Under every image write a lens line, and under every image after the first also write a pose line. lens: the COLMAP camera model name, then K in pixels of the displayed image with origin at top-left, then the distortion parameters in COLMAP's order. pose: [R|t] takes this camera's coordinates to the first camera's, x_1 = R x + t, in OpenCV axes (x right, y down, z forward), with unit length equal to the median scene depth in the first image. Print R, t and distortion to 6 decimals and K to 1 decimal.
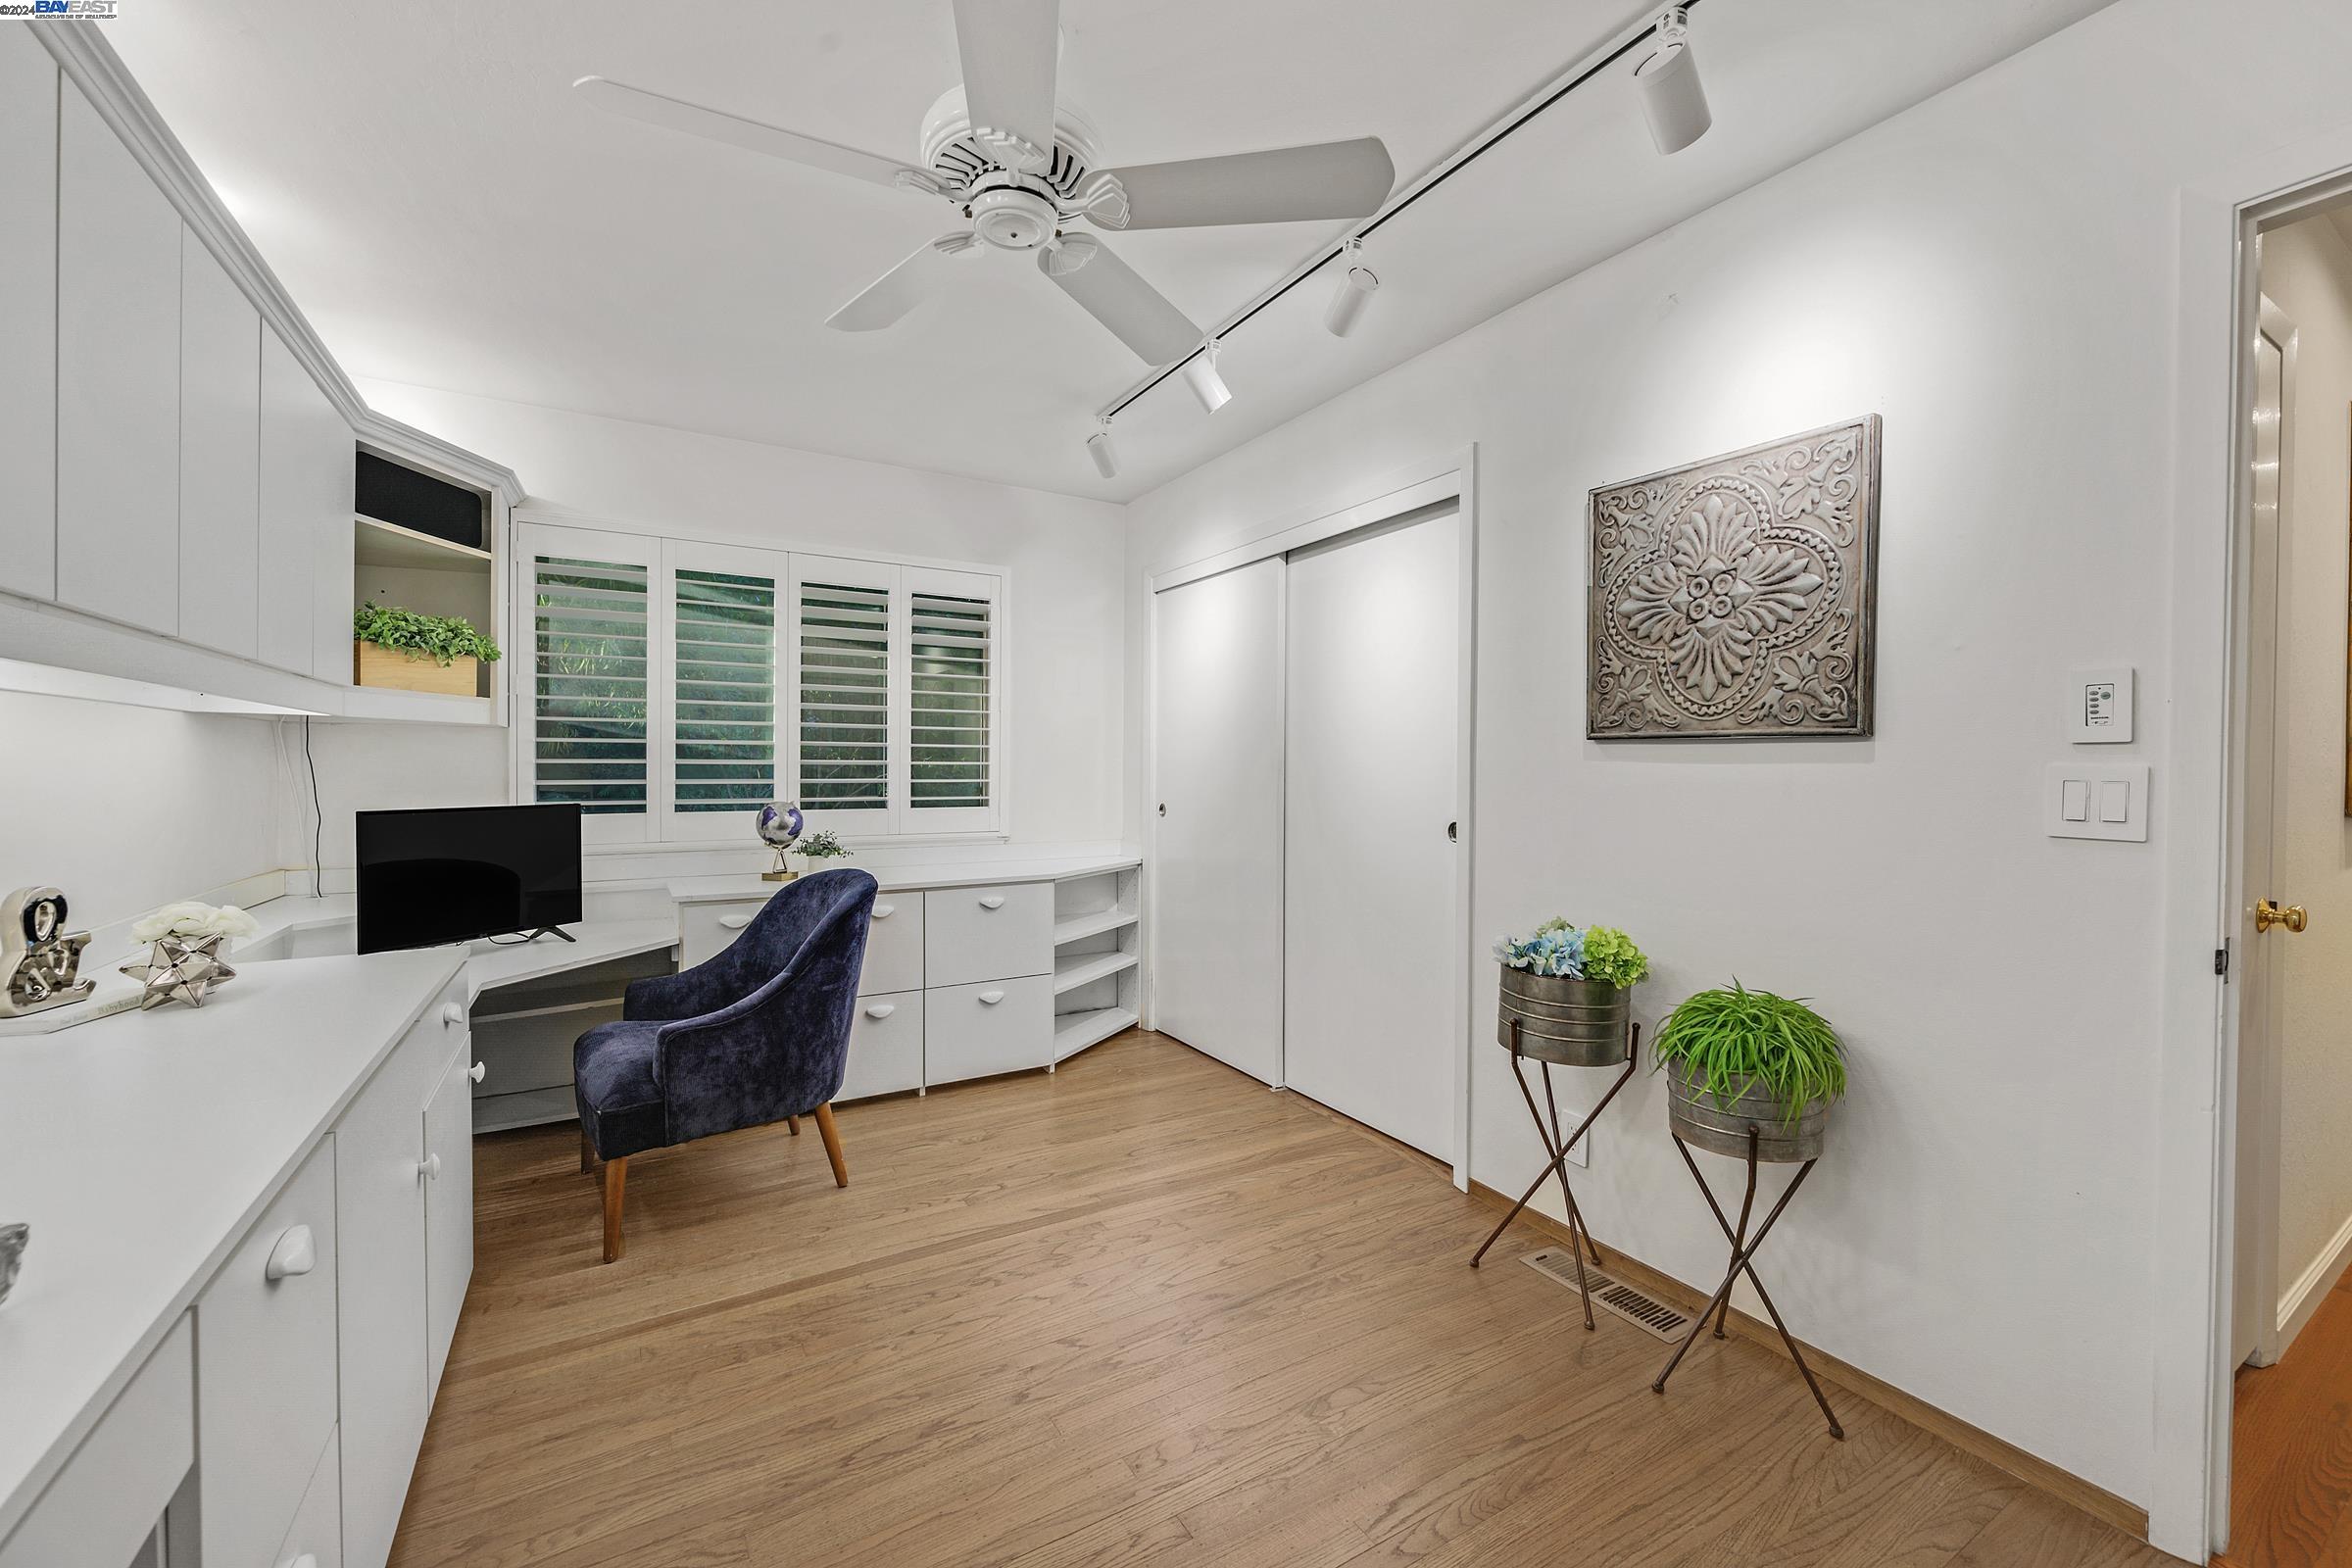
lens RADIAL K [[945.3, 0, 1187.3], [0, 945.3, 774.1], [0, 0, 1]] dist [-0.000450, -0.000761]
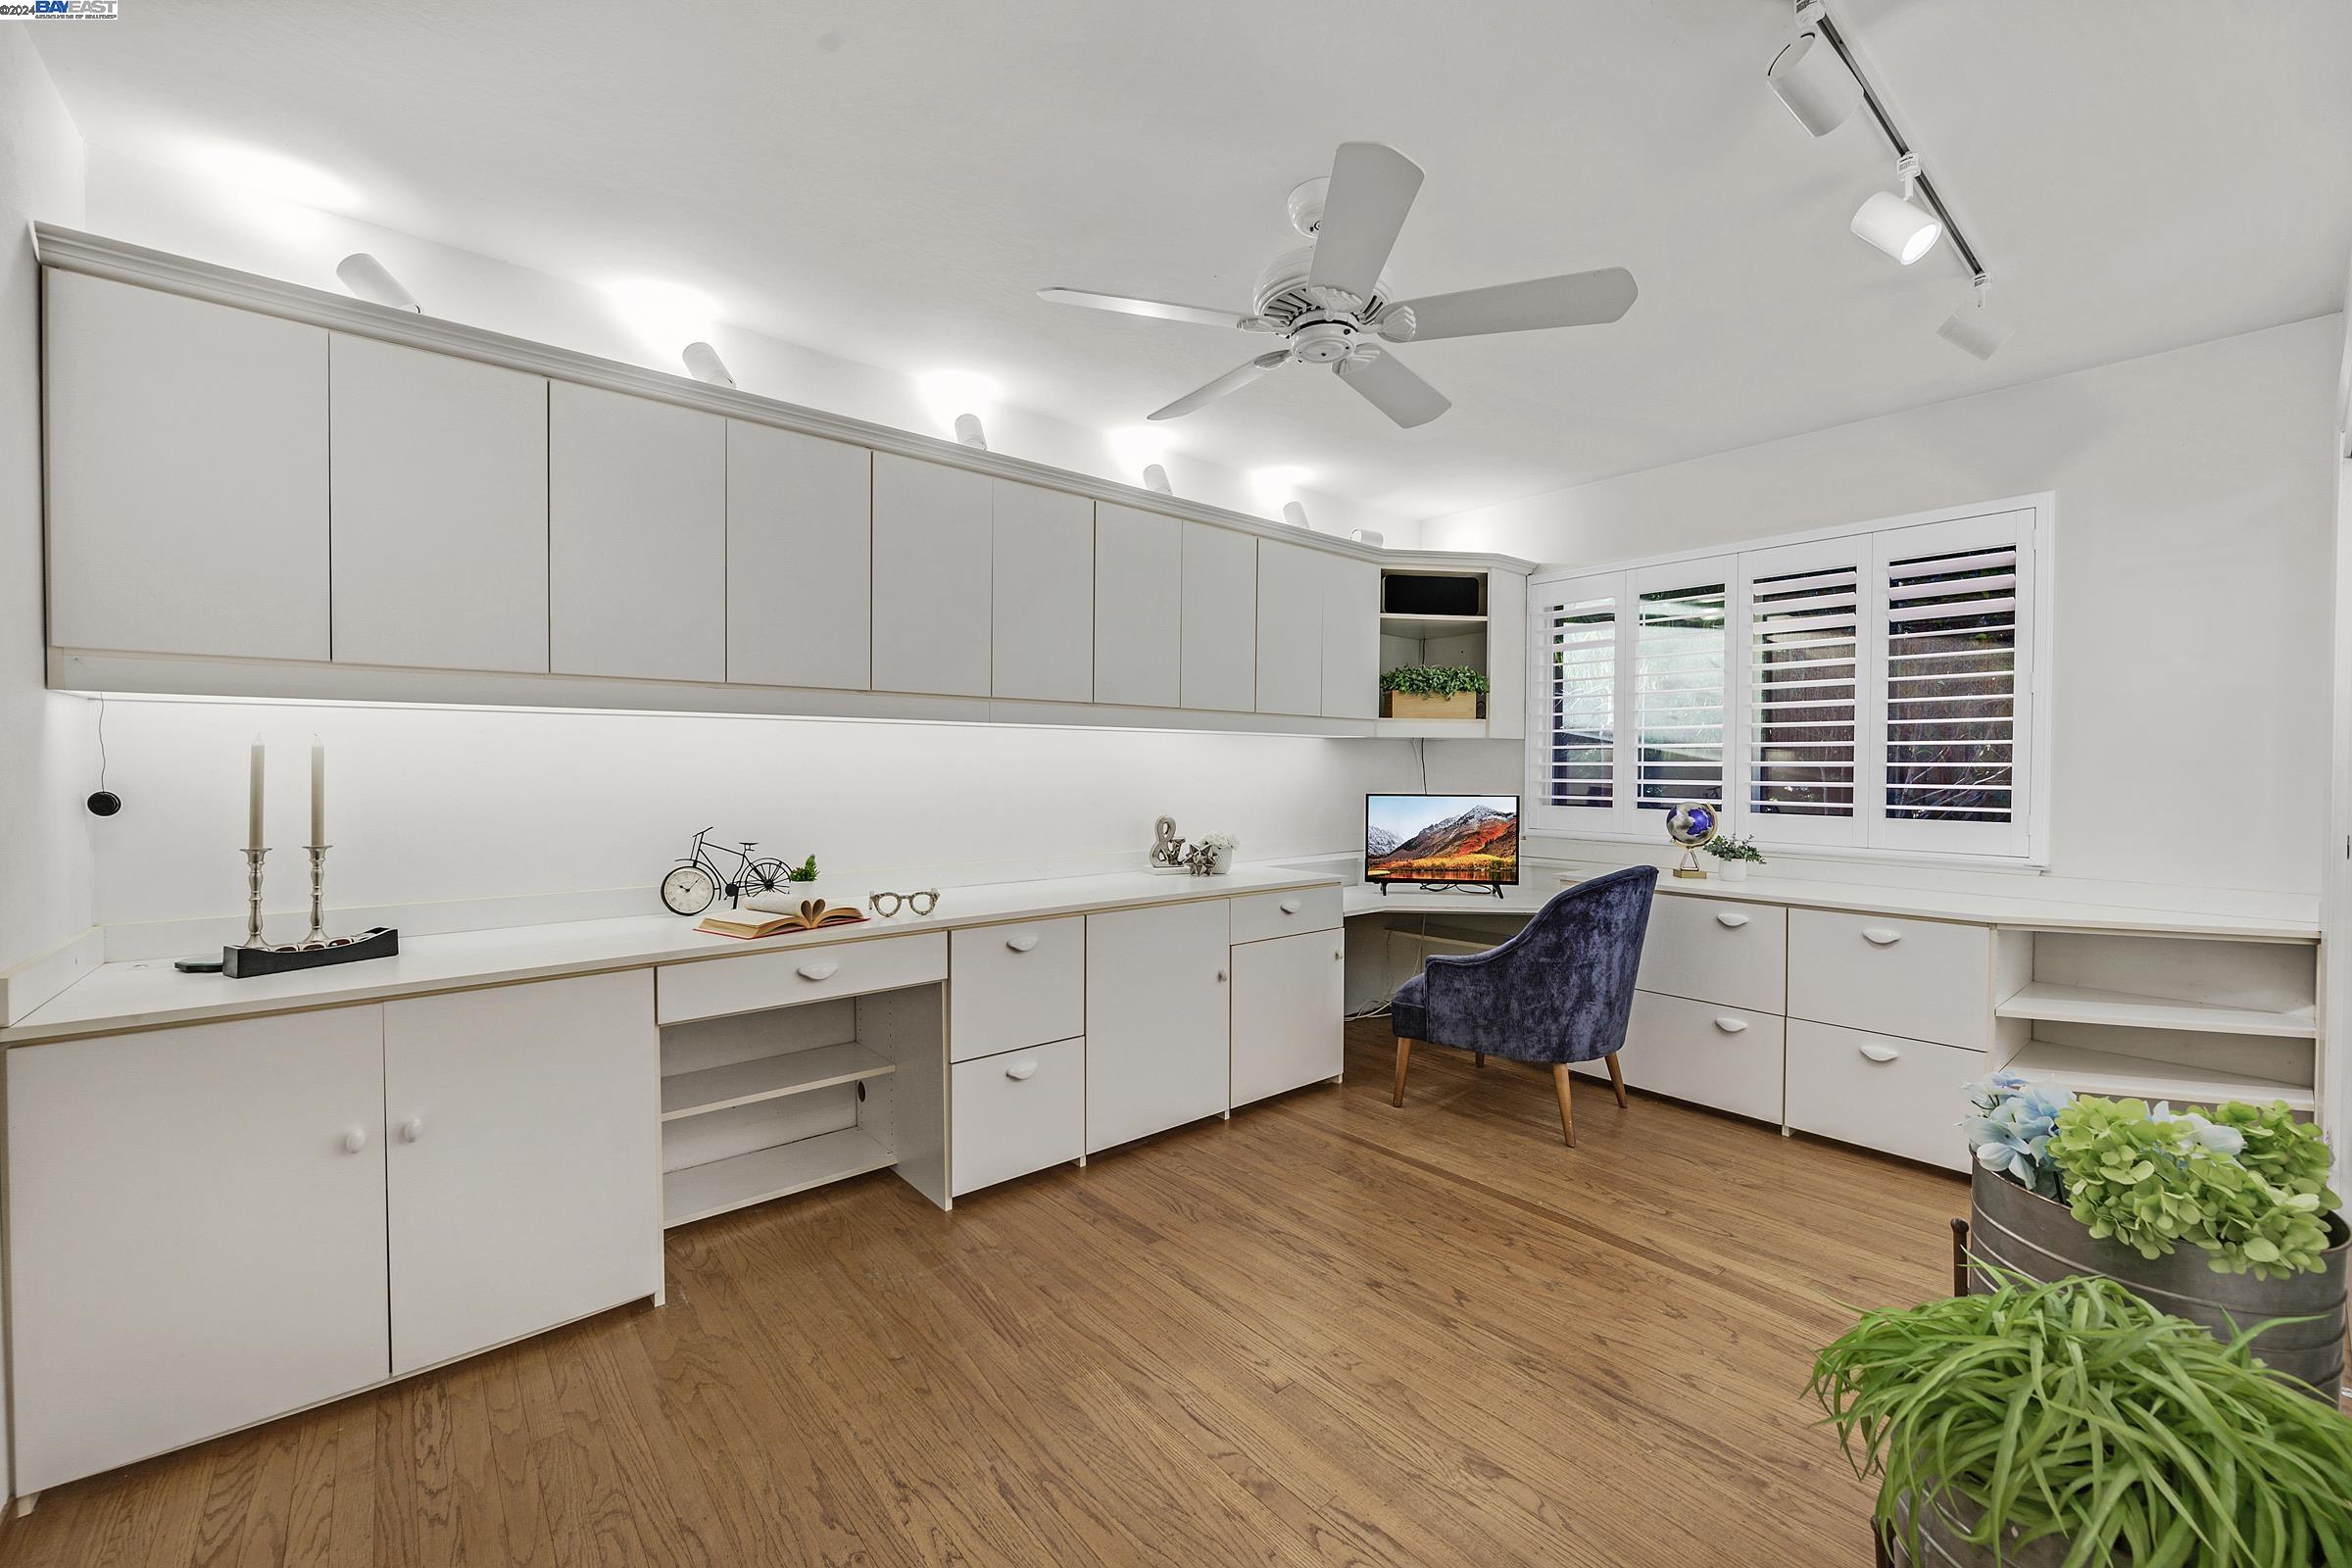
lens RADIAL K [[945.3, 0, 1184.9], [0, 945.3, 775.6], [0, 0, 1]] dist [-0.000450, -0.000761]
pose [[0.156504, 0.008774, -0.987638, 0.604435], [-0.012682, 0.999896, 0.006873, 0.000259], [0.987596, 0.011450, 0.156599, 0.346134]]
